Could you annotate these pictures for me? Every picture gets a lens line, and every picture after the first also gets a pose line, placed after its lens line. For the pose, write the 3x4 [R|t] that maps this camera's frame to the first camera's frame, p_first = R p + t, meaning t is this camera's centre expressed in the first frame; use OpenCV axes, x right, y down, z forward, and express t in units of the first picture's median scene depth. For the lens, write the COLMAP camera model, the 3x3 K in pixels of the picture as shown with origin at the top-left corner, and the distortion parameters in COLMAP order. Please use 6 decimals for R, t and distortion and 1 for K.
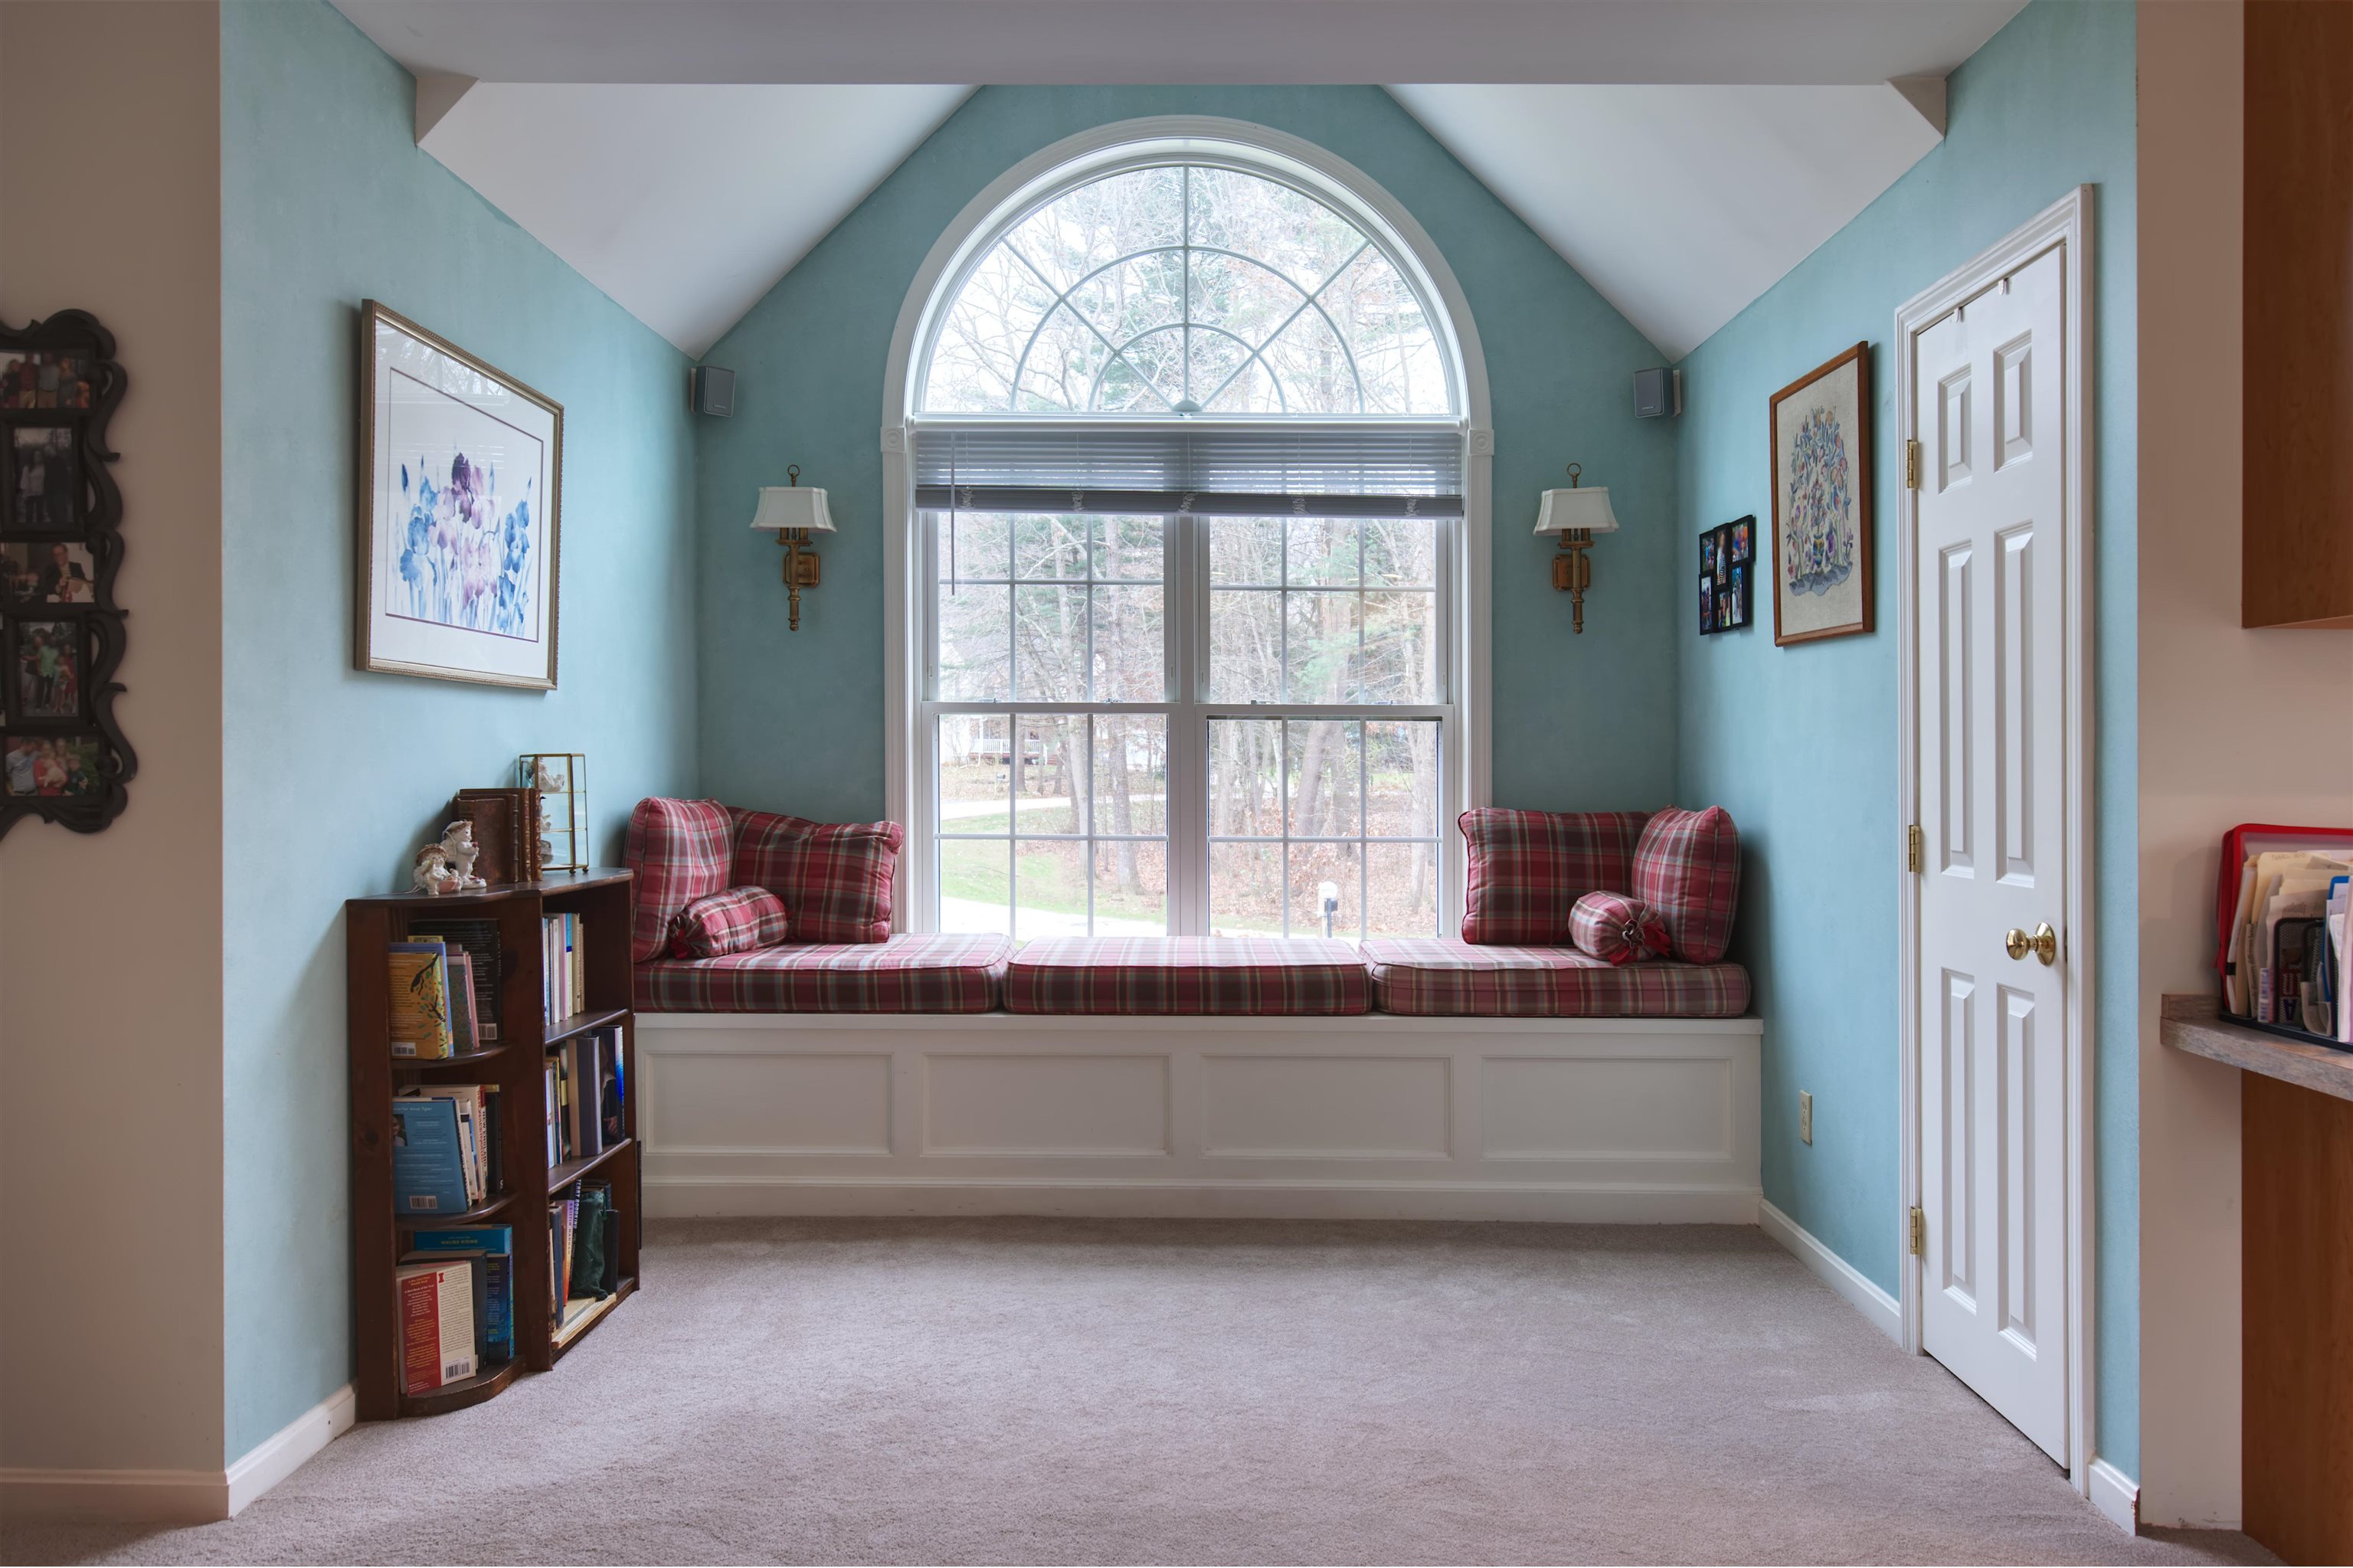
lens RADIAL K [[1765.6, 0, 1178.3], [0, 1765.6, 794.0], [0, 0, 1]] dist [-0.011155, -0.000122]
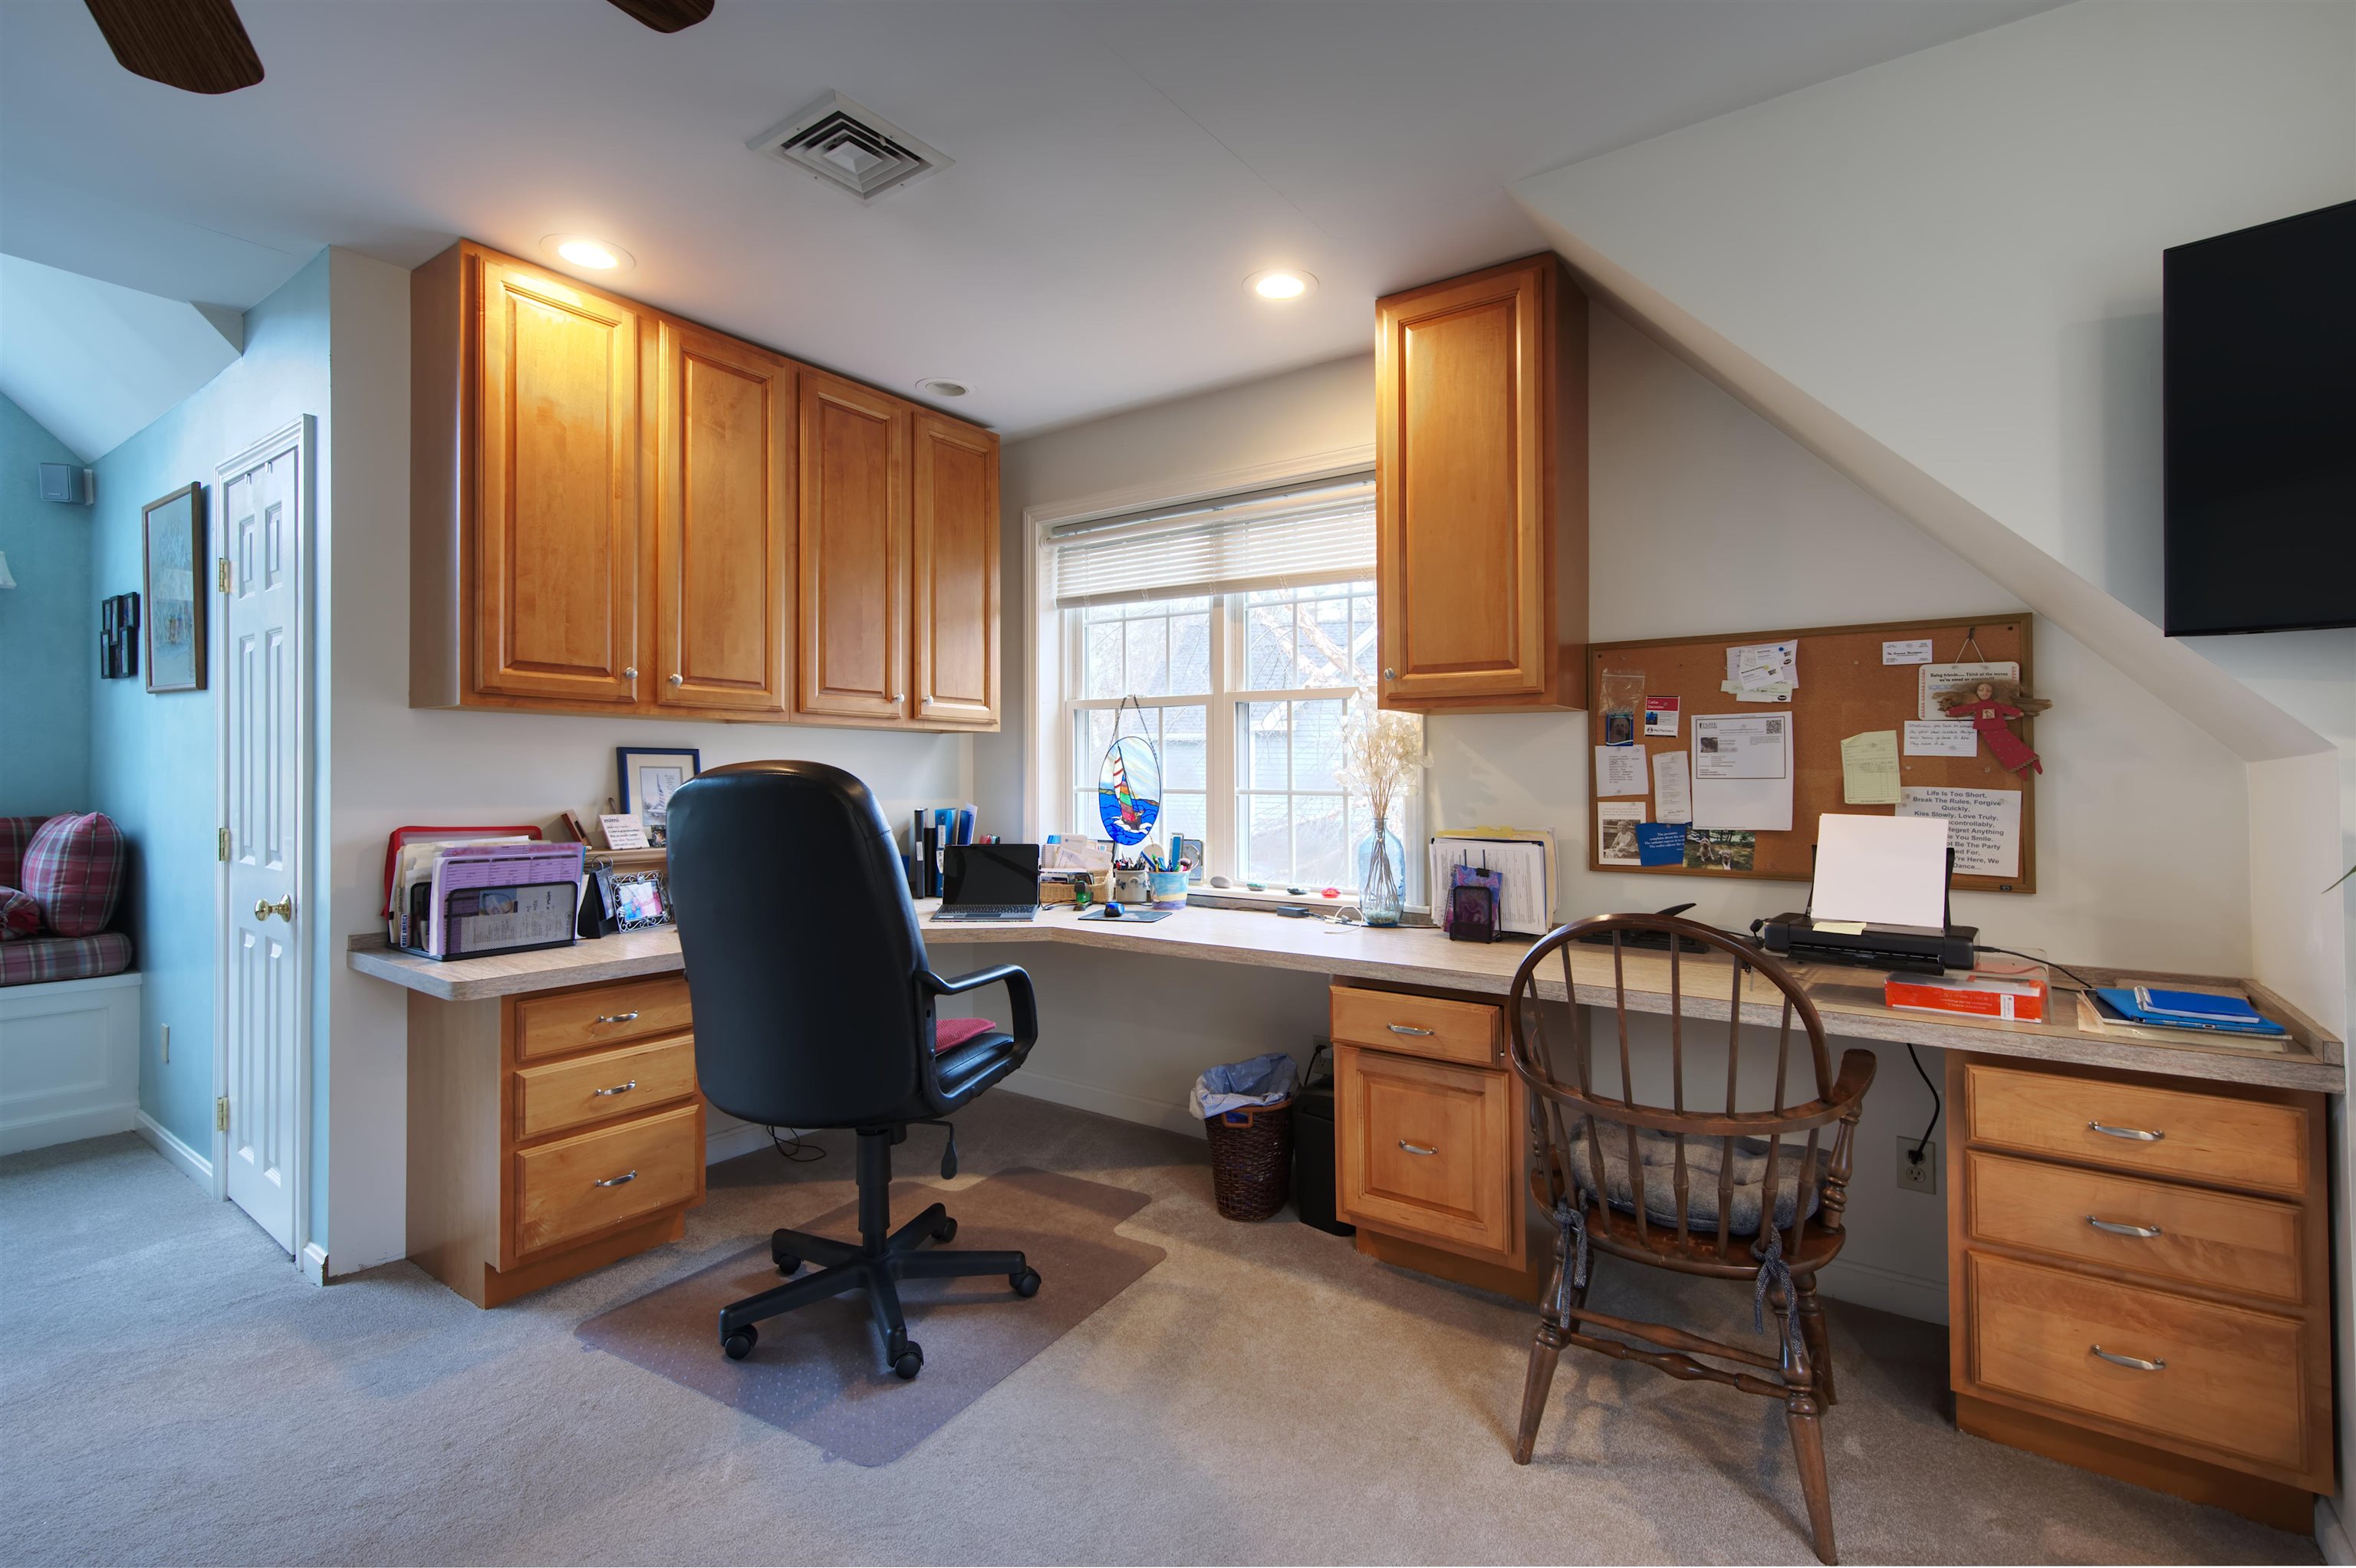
lens RADIAL K [[1063.5, 0, 1178.4], [0, 1063.5, 763.7], [0, 0, 1]] dist [0.002871, 0.000142]
pose [[0.572021, 0.010821, 0.820168, 0.147037], [0.004010, 0.999864, -0.015988, -0.017057], [-0.820229, 0.012434, 0.571900, -0.124202]]
